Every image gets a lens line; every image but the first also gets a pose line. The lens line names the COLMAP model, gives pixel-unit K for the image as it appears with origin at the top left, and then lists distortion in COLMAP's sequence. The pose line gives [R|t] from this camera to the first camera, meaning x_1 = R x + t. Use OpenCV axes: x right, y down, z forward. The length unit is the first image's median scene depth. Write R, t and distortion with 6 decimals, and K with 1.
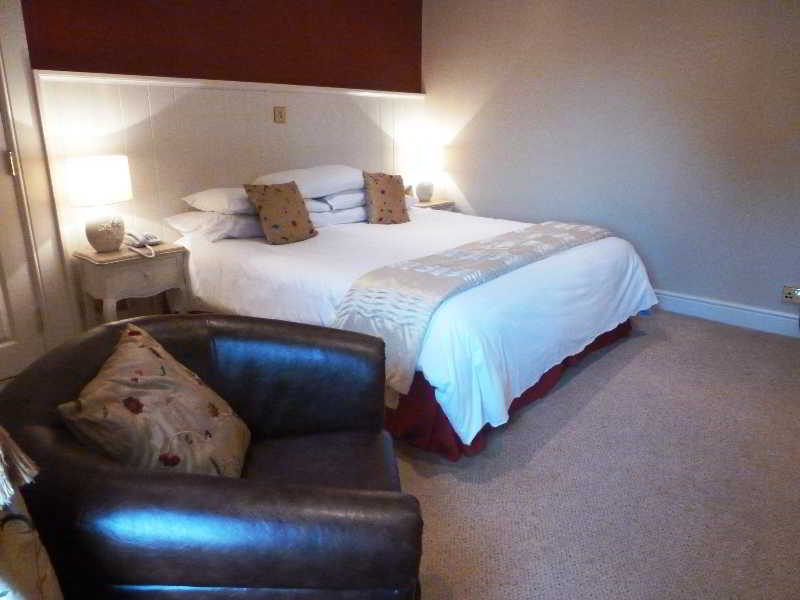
lens RADIAL K [[552.9, 0, 400.0], [0, 552.9, 300.0], [0, 0, 1]] dist [-0.071511, 0.006321]
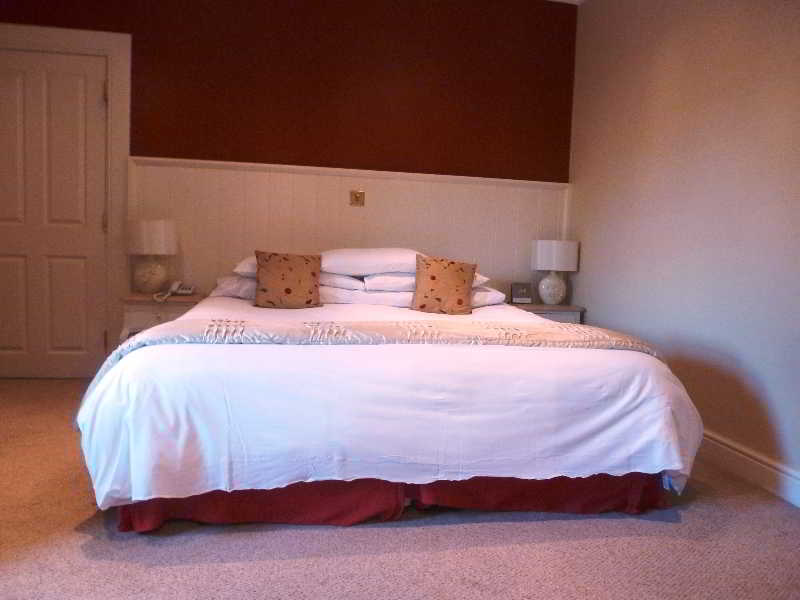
lens RADIAL K [[552.9, 0, 400.0], [0, 552.9, 300.0], [0, 0, 1]] dist [-0.071511, 0.006321]
pose [[0.775376, 0.078852, -0.626557, 0.609676], [-0.218509, 0.964386, -0.149041, -0.015783], [0.592491, 0.252471, 0.764992, 0.344583]]
